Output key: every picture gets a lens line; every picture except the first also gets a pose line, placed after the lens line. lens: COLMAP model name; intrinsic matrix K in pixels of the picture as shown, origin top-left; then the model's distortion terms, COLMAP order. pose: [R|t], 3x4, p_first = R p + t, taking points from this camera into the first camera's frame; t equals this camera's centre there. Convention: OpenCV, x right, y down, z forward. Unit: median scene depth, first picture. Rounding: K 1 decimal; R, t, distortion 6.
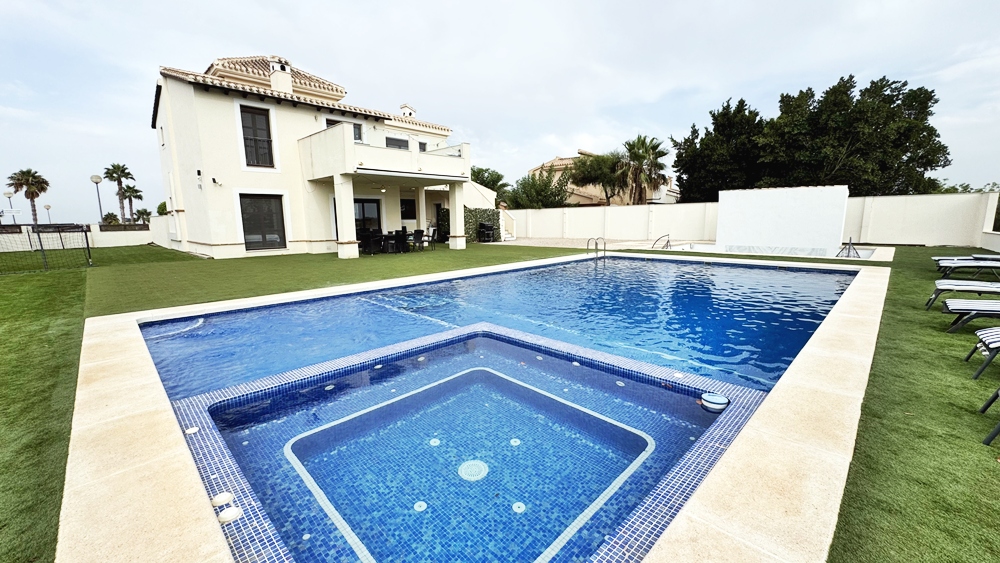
lens RADIAL K [[397.3, 0, 499.2], [0, 397.3, 281.1], [0, 0, 1]] dist [-0.005987, 0.000382]
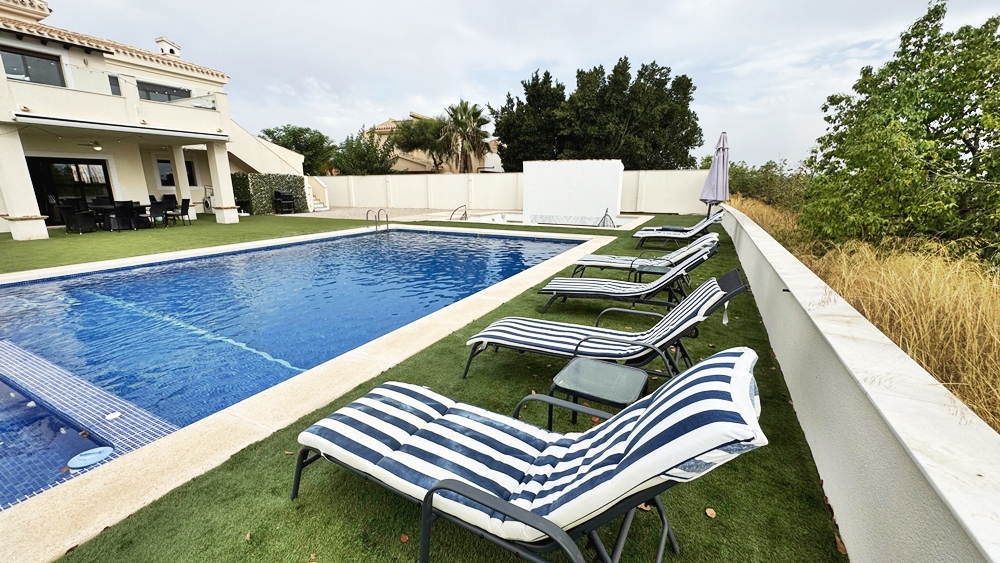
lens RADIAL K [[397.3, 0, 498.9], [0, 397.3, 282.1], [0, 0, 1]] dist [-0.005987, 0.000382]
pose [[0.952056, -0.060378, 0.299906, 0.154860], [0.035266, 0.995456, 0.088453, -0.008419], [-0.303884, -0.073636, 0.949859, 0.017057]]
